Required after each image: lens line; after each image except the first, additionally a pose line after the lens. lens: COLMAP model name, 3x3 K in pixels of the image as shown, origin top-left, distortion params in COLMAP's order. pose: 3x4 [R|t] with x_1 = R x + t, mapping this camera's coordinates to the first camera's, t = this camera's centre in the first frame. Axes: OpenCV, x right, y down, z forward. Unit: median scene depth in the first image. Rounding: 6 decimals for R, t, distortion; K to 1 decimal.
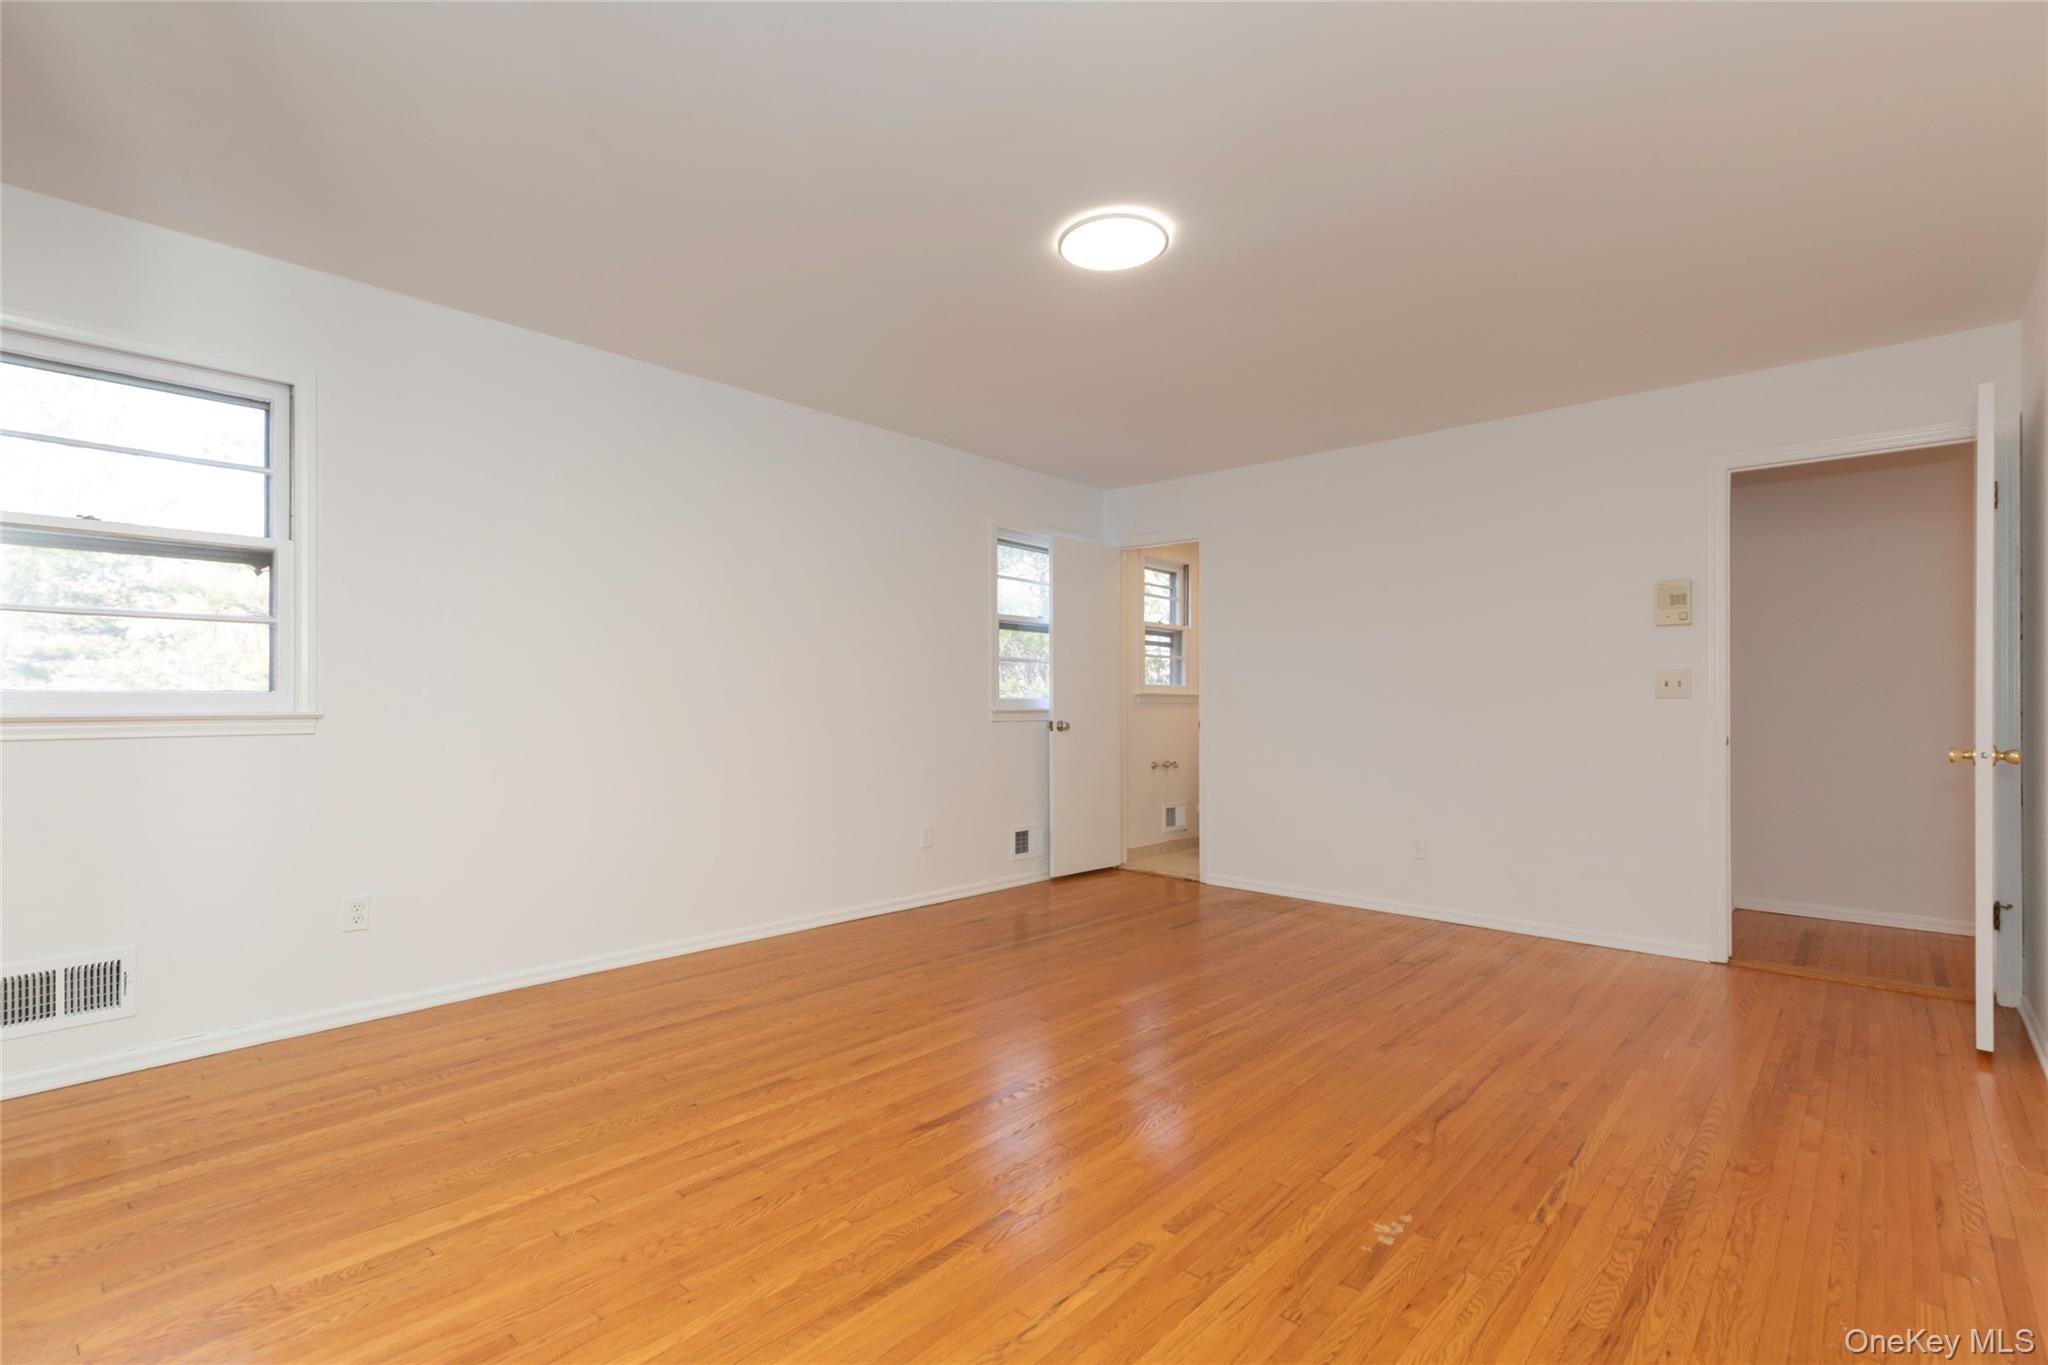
lens RADIAL K [[926.6, 0, 1025.9], [0, 926.6, 685.2], [0, 0, 1]] dist [0.012478, 0.000465]
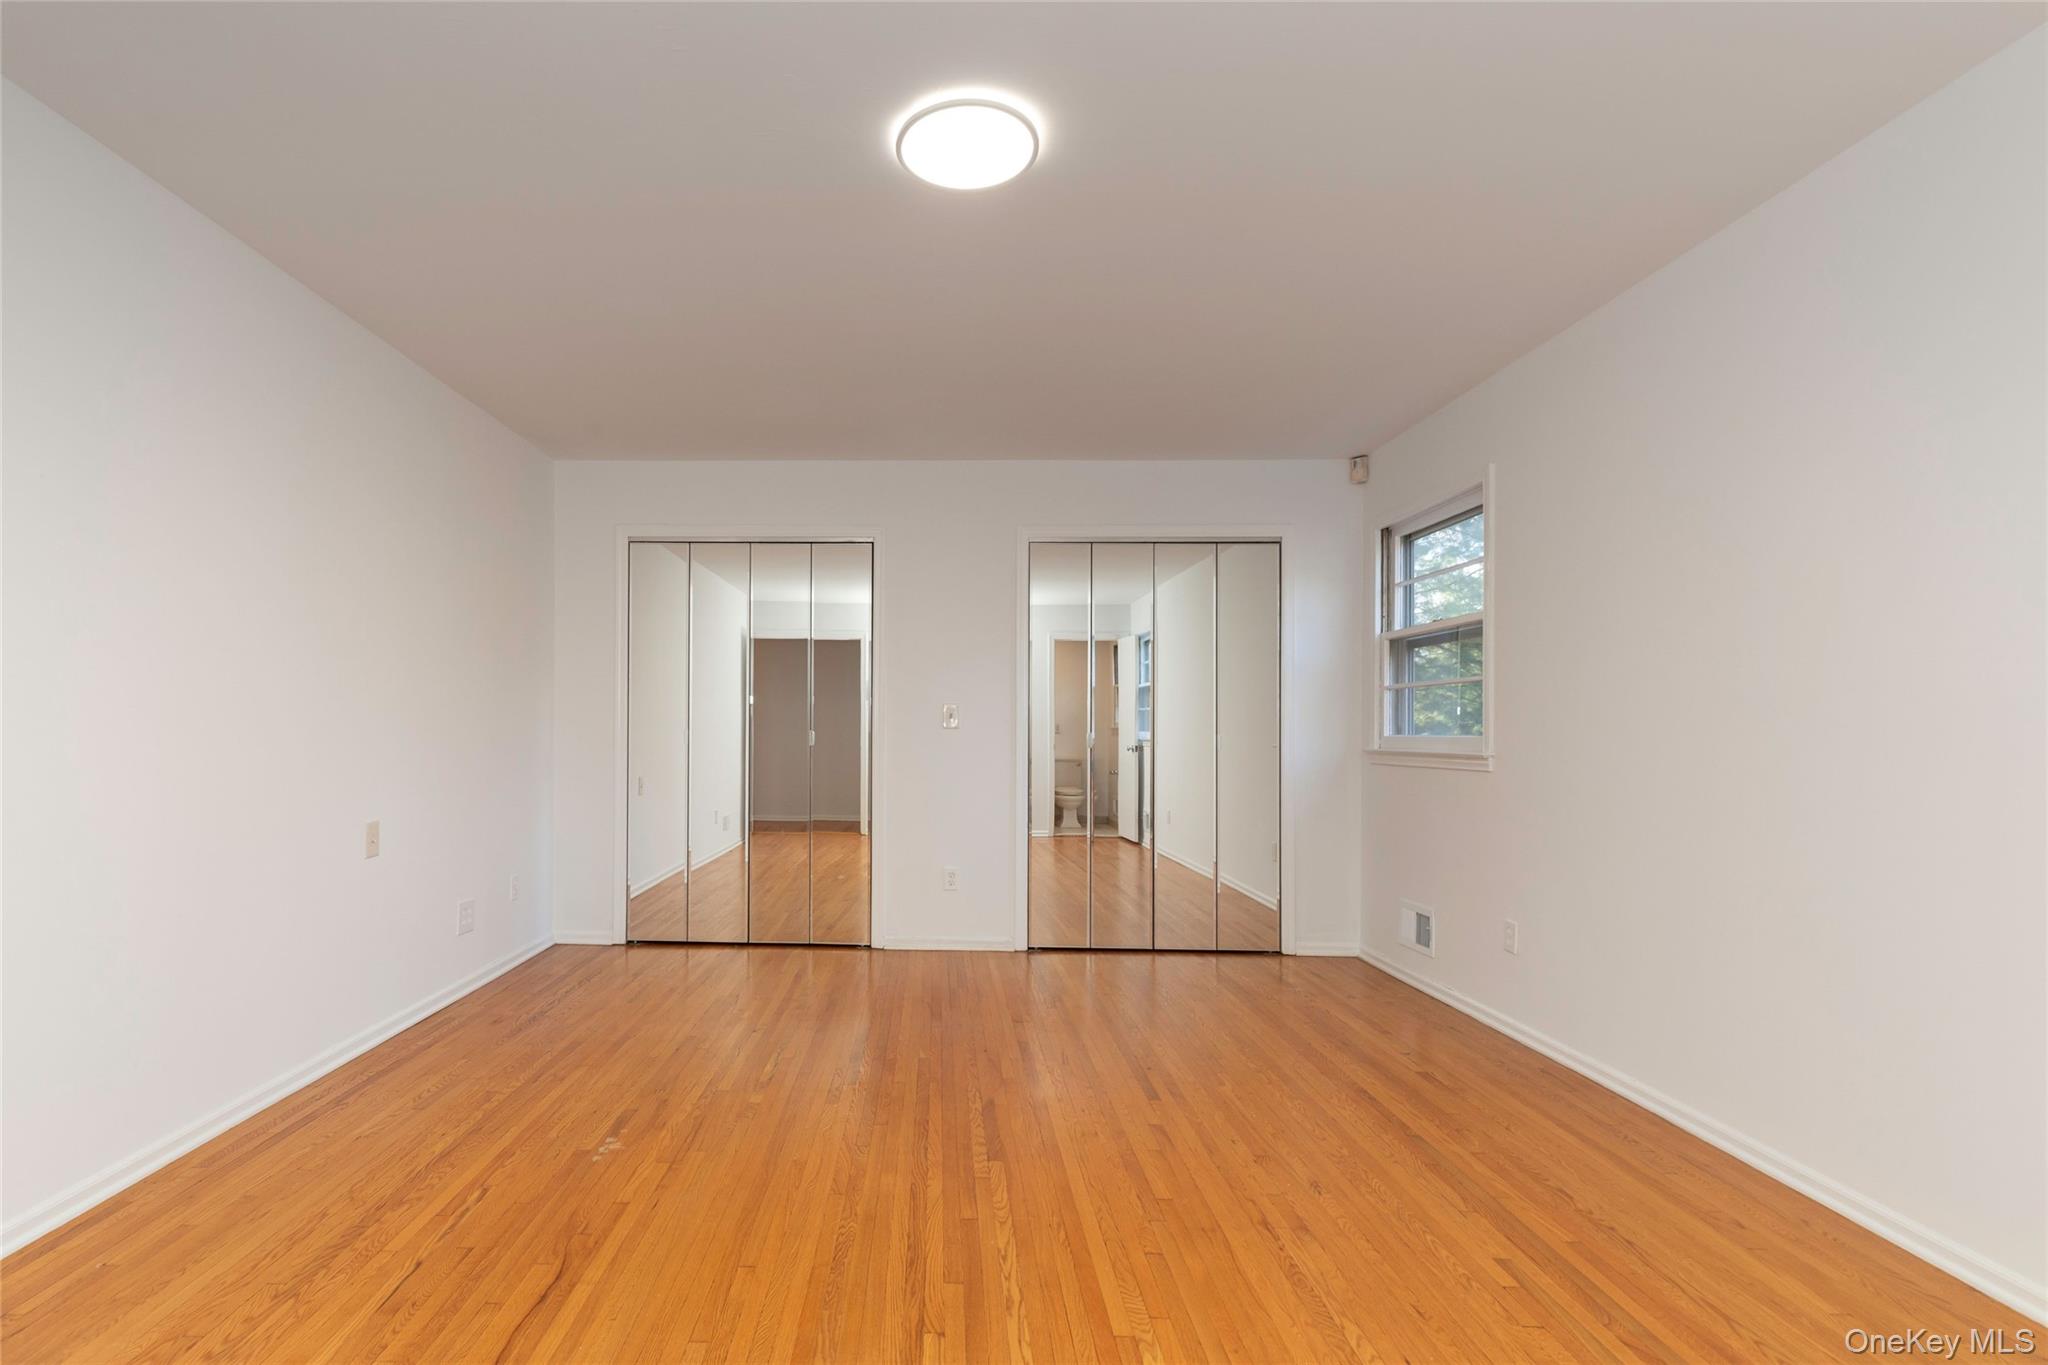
lens RADIAL K [[926.6, 0, 1025.9], [0, 926.6, 685.2], [0, 0, 1]] dist [0.012478, 0.000465]
pose [[-0.677042, -0.046801, -0.734454, 1.005004], [0.001042, 0.997914, -0.064550, -0.005764], [0.735943, -0.044468, -0.675581, 2.386706]]
